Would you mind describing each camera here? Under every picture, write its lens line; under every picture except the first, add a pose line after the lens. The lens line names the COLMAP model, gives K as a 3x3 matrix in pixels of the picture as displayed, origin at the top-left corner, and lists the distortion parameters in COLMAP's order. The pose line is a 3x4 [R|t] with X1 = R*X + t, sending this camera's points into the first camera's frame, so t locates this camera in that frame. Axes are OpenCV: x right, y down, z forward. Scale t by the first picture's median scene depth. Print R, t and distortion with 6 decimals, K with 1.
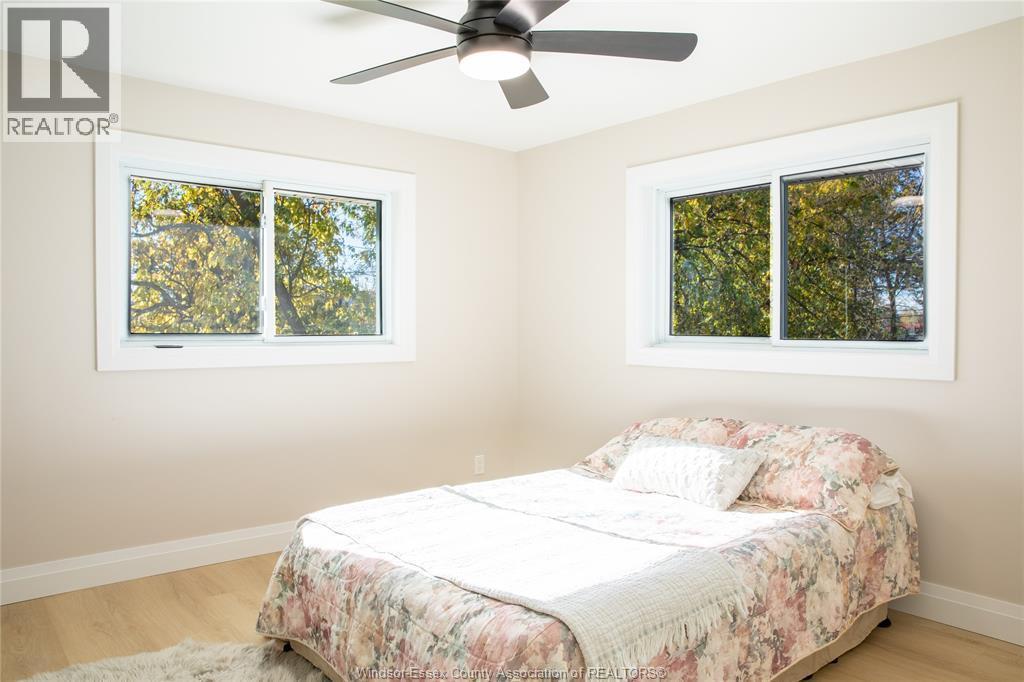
lens RADIAL K [[719.6, 0, 507.9], [0, 719.6, 344.0], [0, 0, 1]] dist [-0.082036, 0.025140]
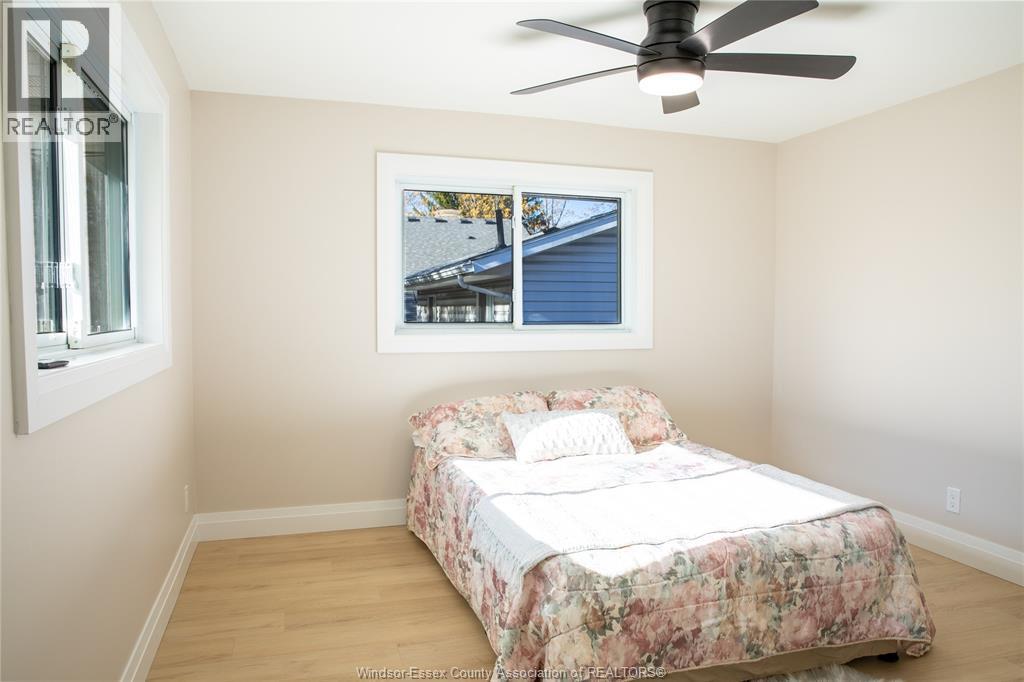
lens RADIAL K [[719.6, 0, 507.1], [0, 719.6, 339.5], [0, 0, 1]] dist [-0.082036, 0.025140]
pose [[0.402235, -0.044100, 0.914474, -1.368307], [0.028107, 0.998963, 0.035812, -0.043720], [-0.915105, 0.011298, 0.403058, 0.936907]]
